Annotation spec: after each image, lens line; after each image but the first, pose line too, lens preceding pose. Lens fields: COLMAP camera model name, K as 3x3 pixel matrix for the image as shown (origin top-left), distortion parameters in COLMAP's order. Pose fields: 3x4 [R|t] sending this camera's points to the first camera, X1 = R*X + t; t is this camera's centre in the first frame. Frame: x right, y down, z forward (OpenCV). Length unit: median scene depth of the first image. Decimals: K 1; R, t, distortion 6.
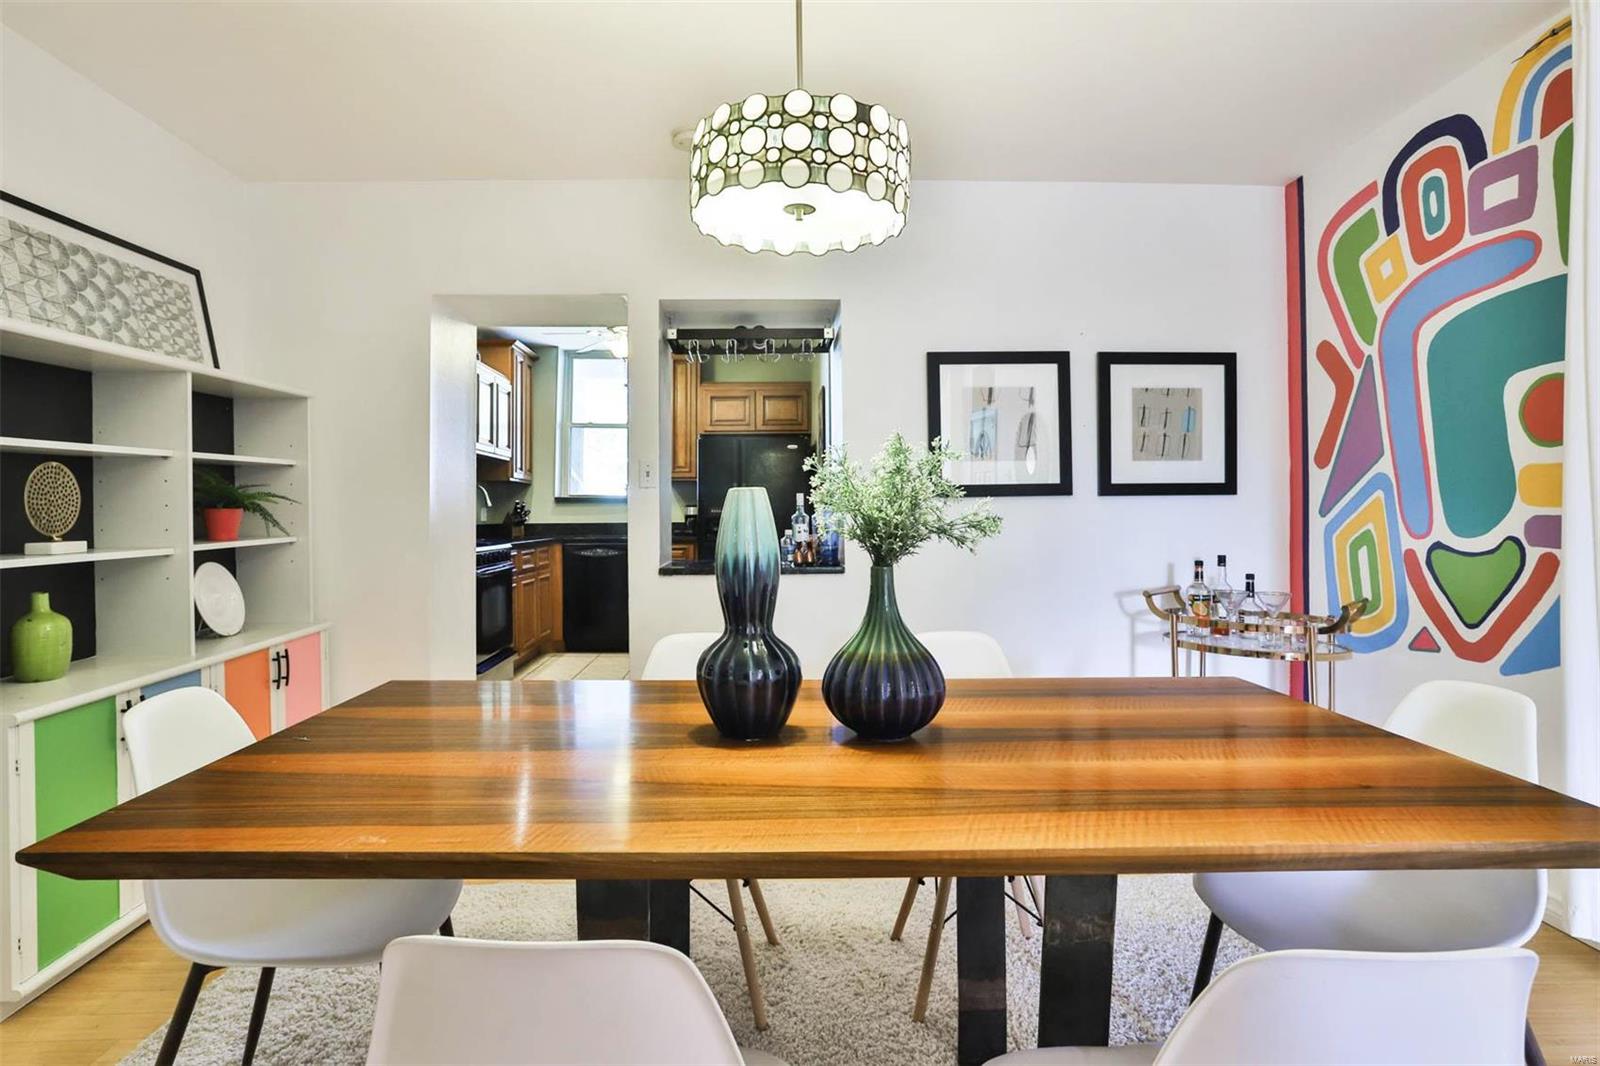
lens RADIAL K [[819.2, 0, 756.2], [0, 819.2, 499.6], [0, 0, 1]] dist [-0.037529, 0.019824]
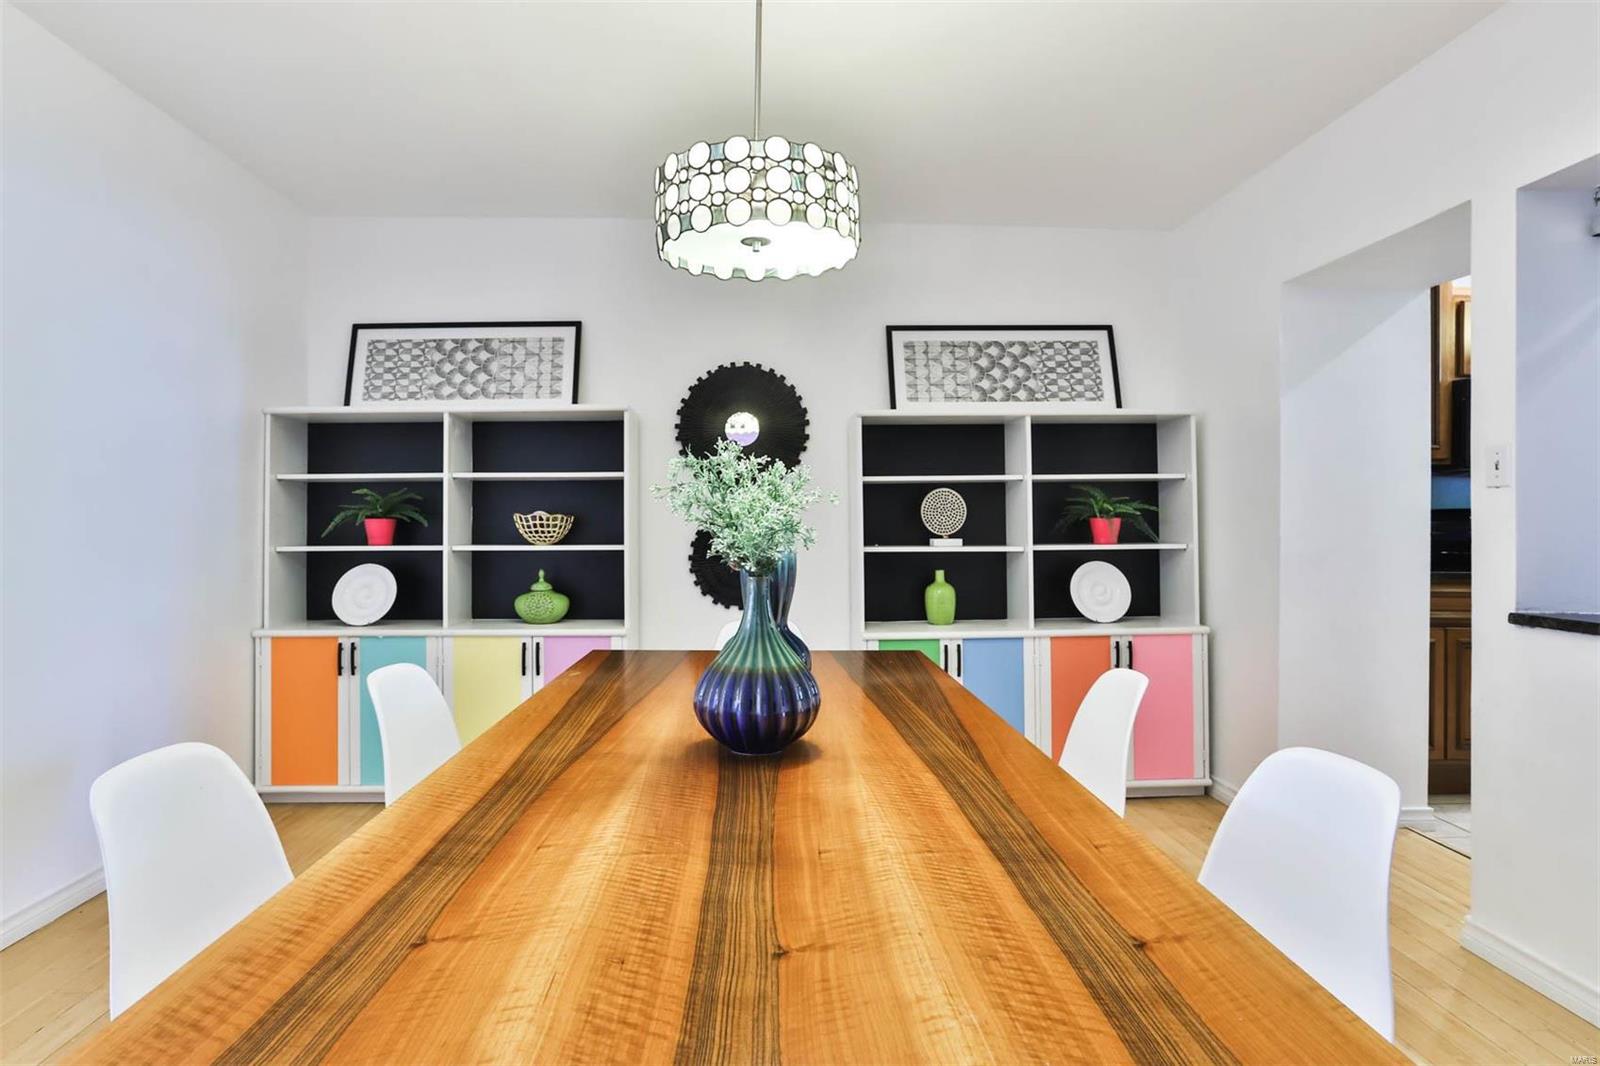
lens RADIAL K [[785.6, 0, 778.1], [0, 785.6, 523.1], [0, 0, 1]] dist [-0.033983, -0.000627]
pose [[0.012606, -0.001566, -0.999919, 0.548970], [0.003933, 0.999991, -0.001516, 0.019368], [0.999913, -0.003913, 0.012612, 0.538290]]
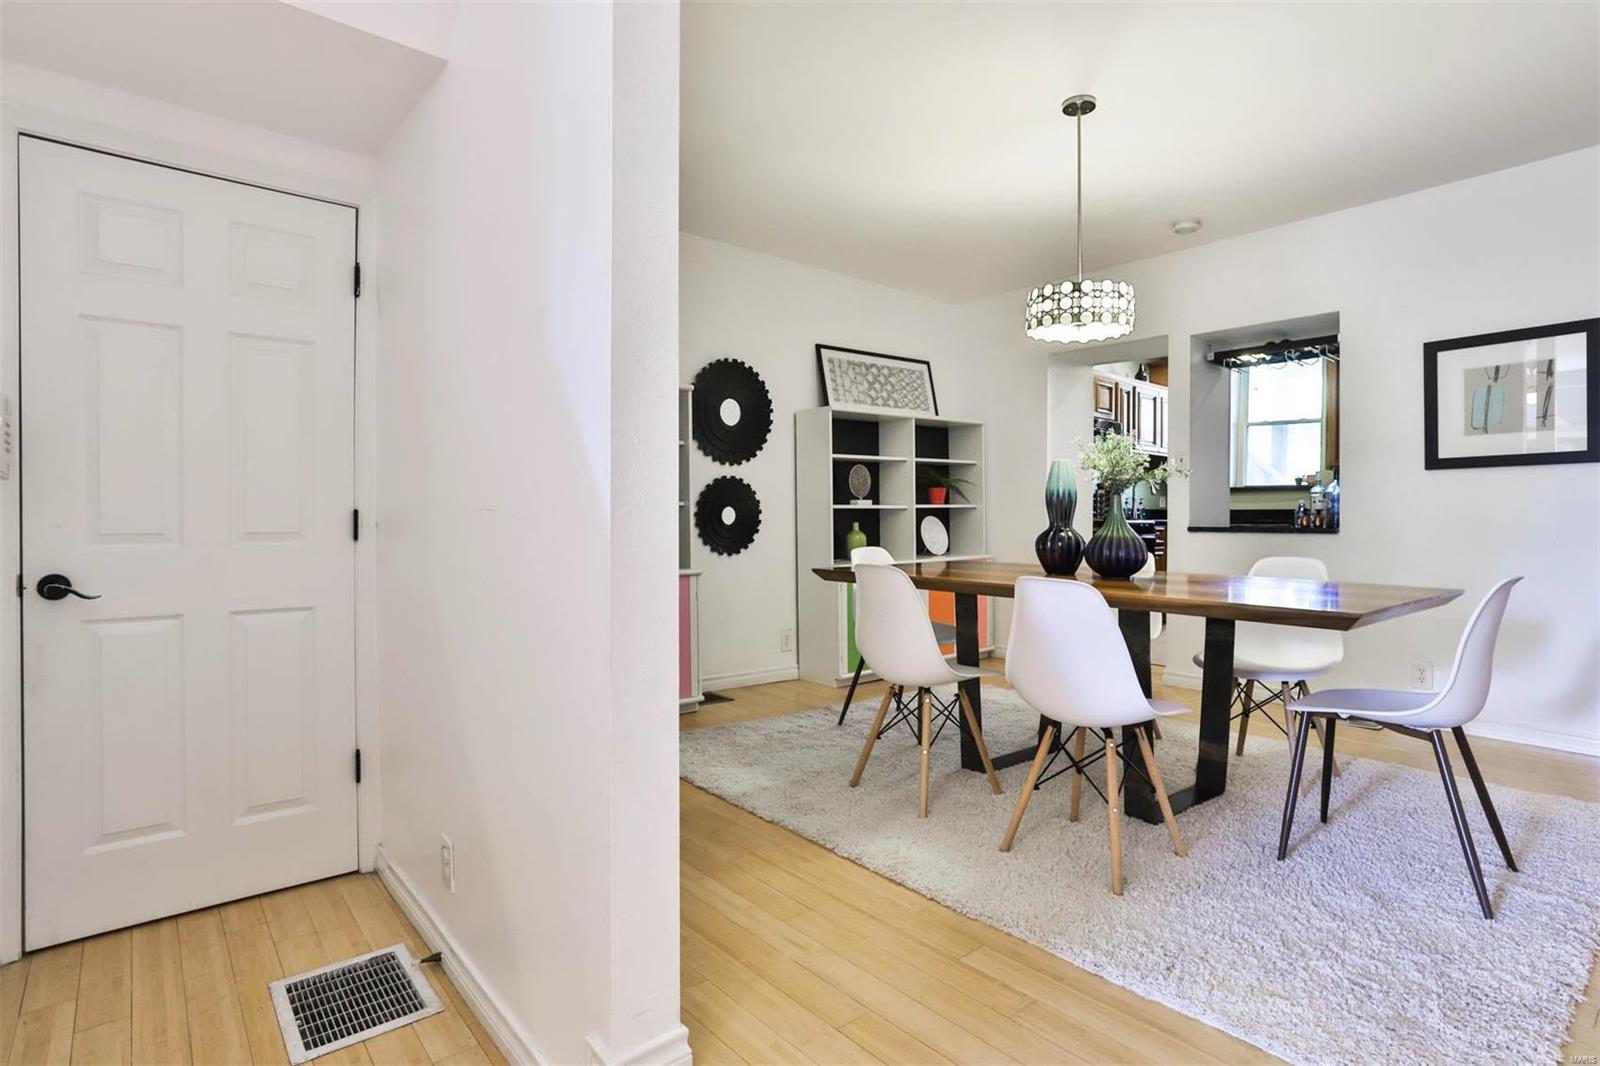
lens RADIAL K [[819.2, 0, 804.9], [0, 819.2, 518.1], [0, 0, 1]] dist [-0.037529, 0.019824]
pose [[0.633833, 0.009078, -0.773417, 0.668031], [0.001736, 0.999912, 0.013159, 0.060487], [0.773468, -0.009683, 0.633761, -0.477893]]
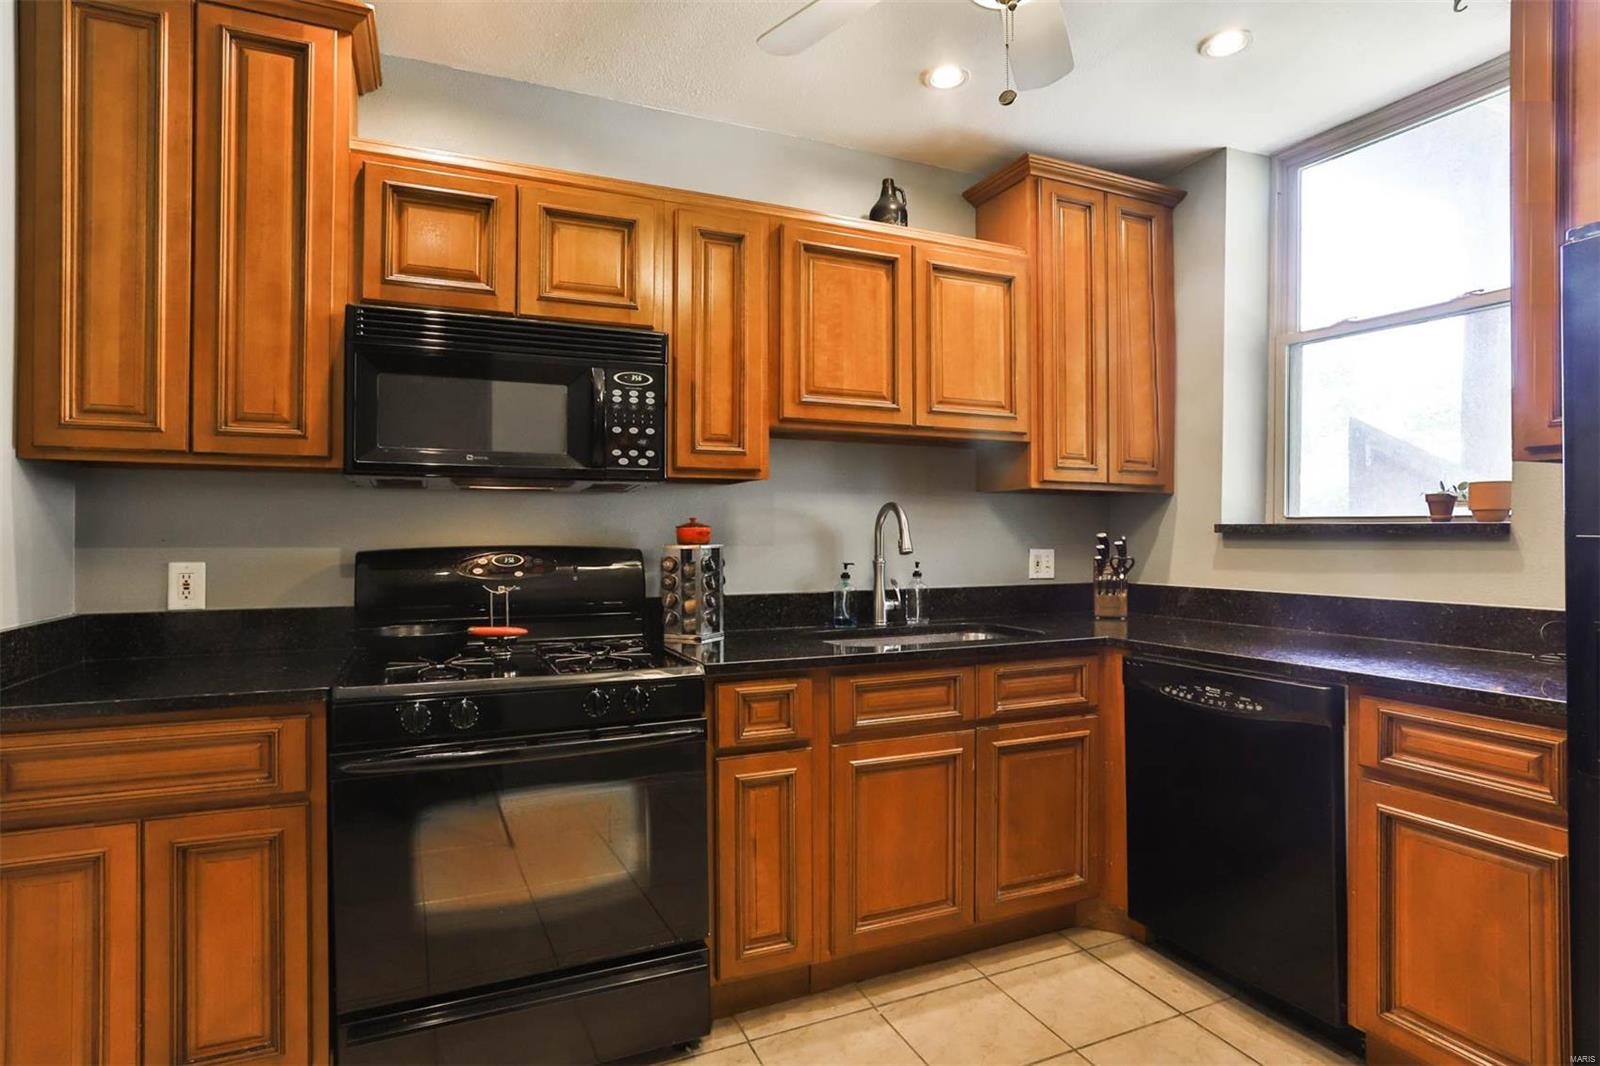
lens RADIAL K [[819.2, 0, 816.3], [0, 819.2, 532.2], [0, 0, 1]] dist [-0.037529, 0.019824]
pose [[0.418555, 0.003352, -0.908185, 0.070433], [0.015625, 0.999819, 0.010891, -0.015795], [0.908057, -0.018749, 0.418427, 1.671501]]
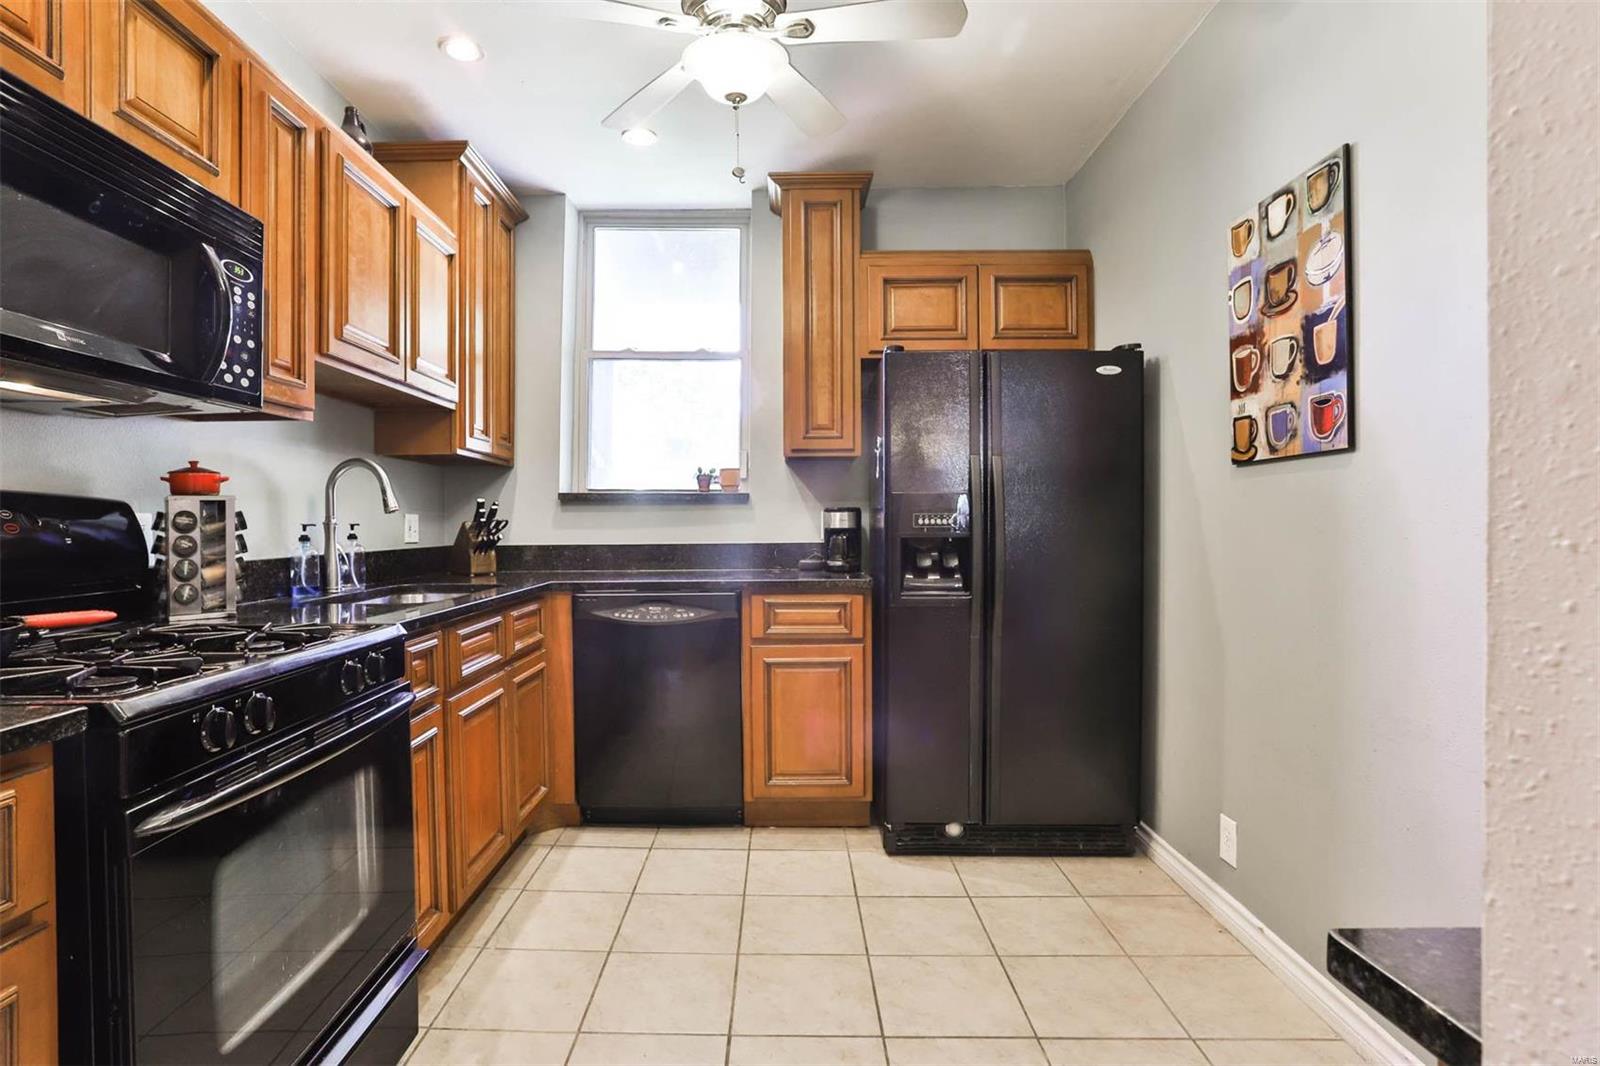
lens RADIAL K [[819.2, 0, 767.1], [0, 819.2, 523.1], [0, 0, 1]] dist [-0.037529, 0.019824]
pose [[0.999929, -0.000498, -0.011865, -0.290501], [0.000769, 0.999738, 0.022857, 0.010834], [0.011851, -0.022865, 0.999668, 1.288413]]
